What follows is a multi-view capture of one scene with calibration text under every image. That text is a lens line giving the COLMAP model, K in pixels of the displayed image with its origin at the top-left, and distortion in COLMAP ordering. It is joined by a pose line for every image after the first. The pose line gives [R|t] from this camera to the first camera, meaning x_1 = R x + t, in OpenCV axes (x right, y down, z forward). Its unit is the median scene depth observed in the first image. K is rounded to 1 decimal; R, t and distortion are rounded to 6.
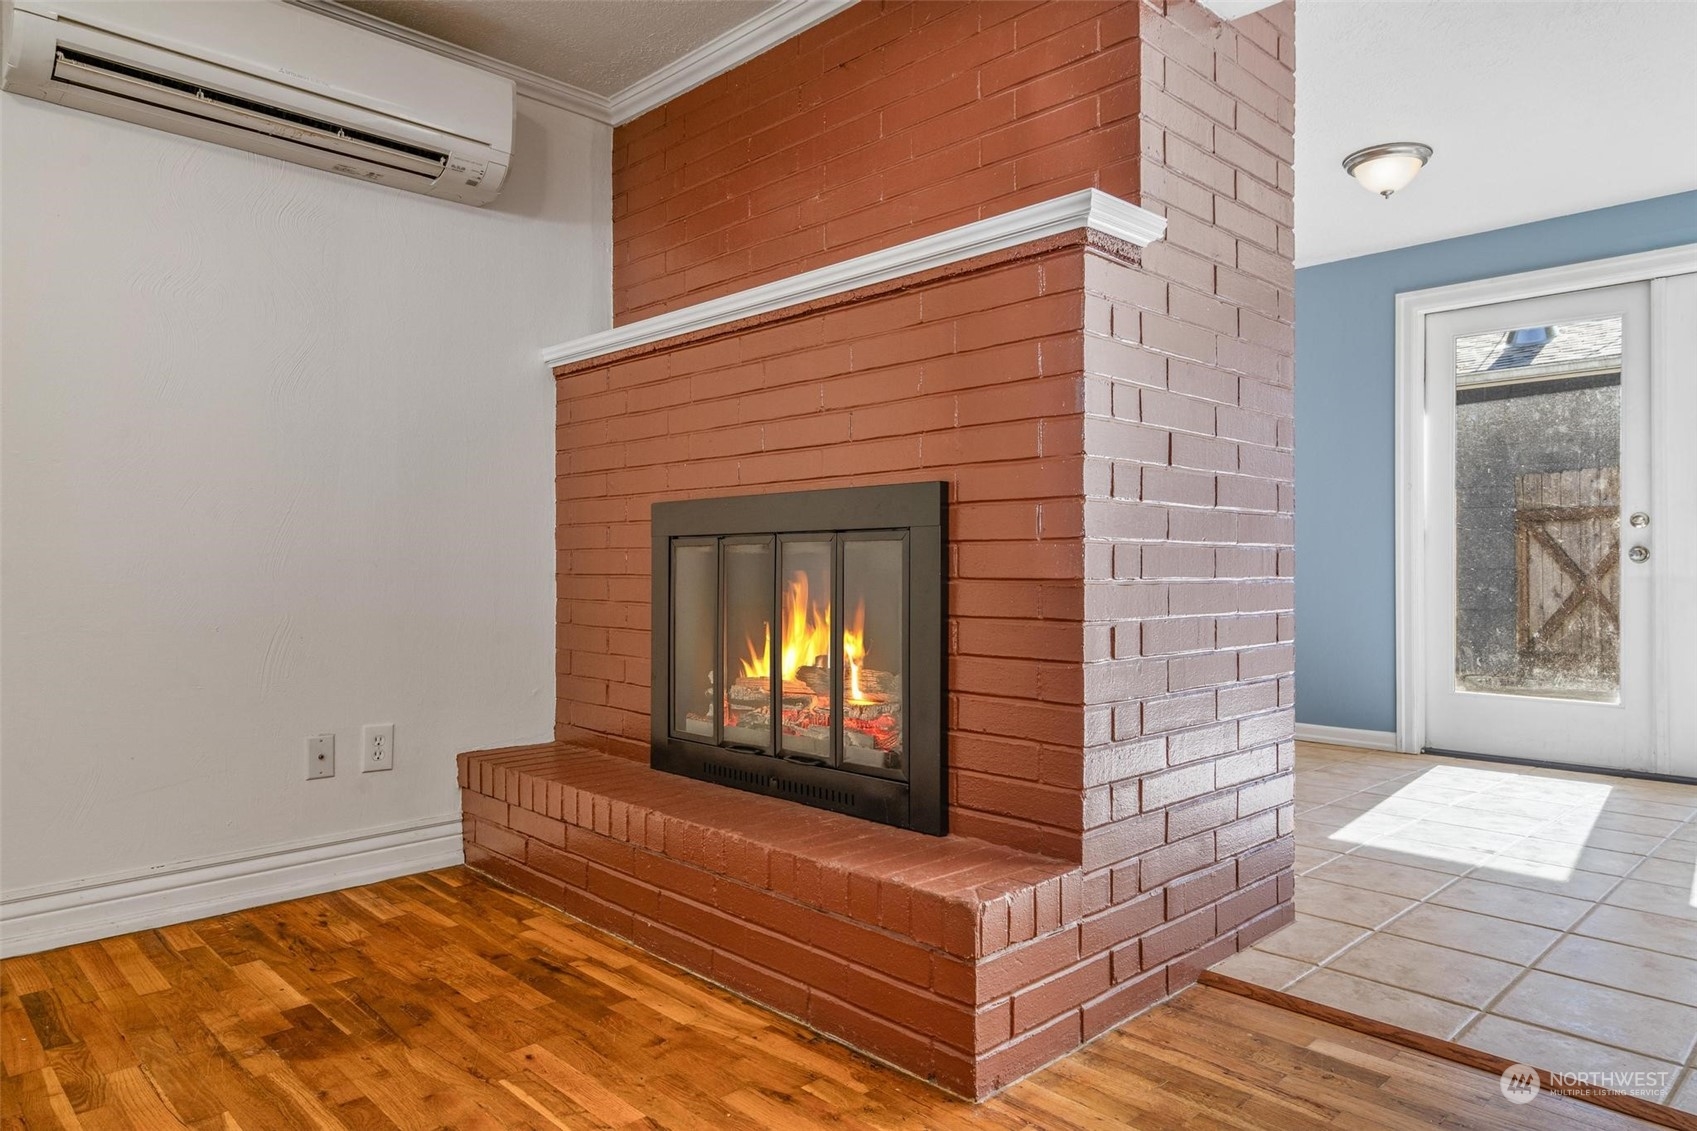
lens RADIAL K [[1073.1, 0, 849.8], [0, 1073.1, 559.5], [0, 0, 1]] dist [0.001143, -0.001469]
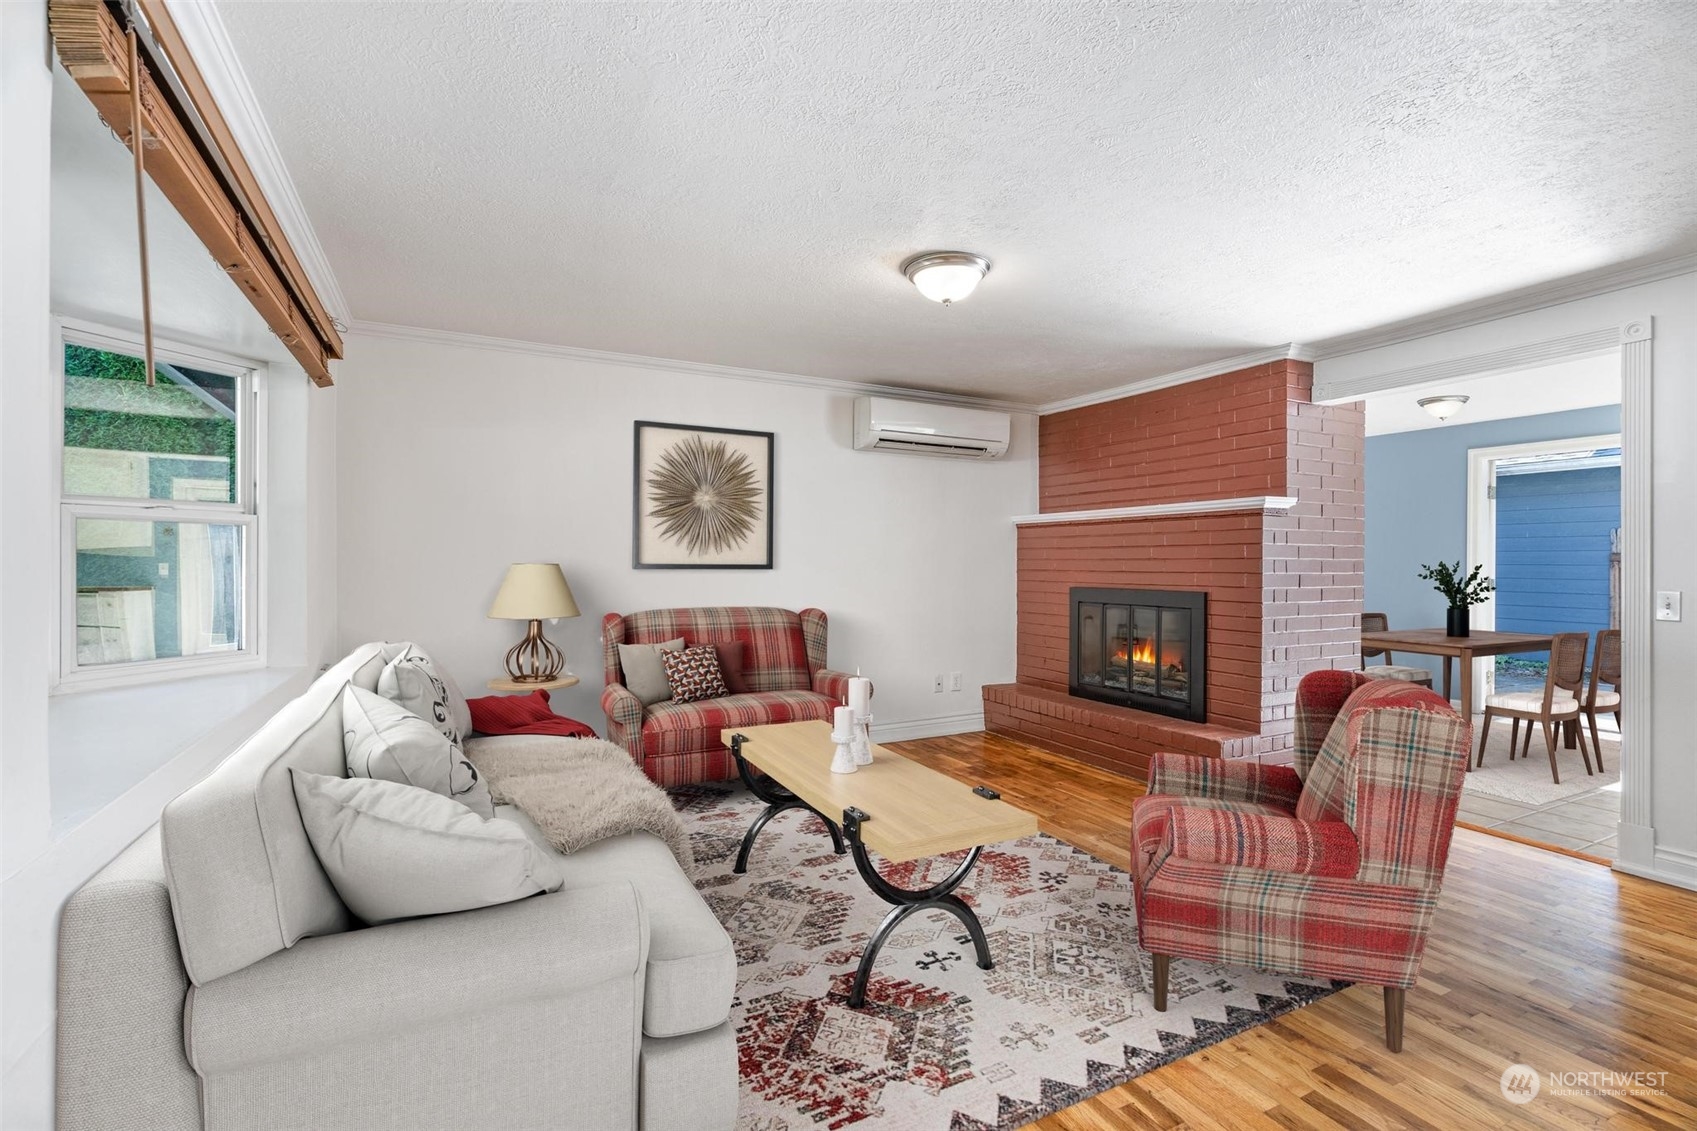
lens RADIAL K [[790.1, 0, 845.8], [0, 790.1, 563.0], [0, 0, 1]] dist [-0.002801, -0.000015]
pose [[0.959807, 0.005851, -0.280601, -0.220128], [-0.003779, 0.999961, 0.007924, -0.156700], [0.280636, -0.006545, 0.959792, -1.139817]]
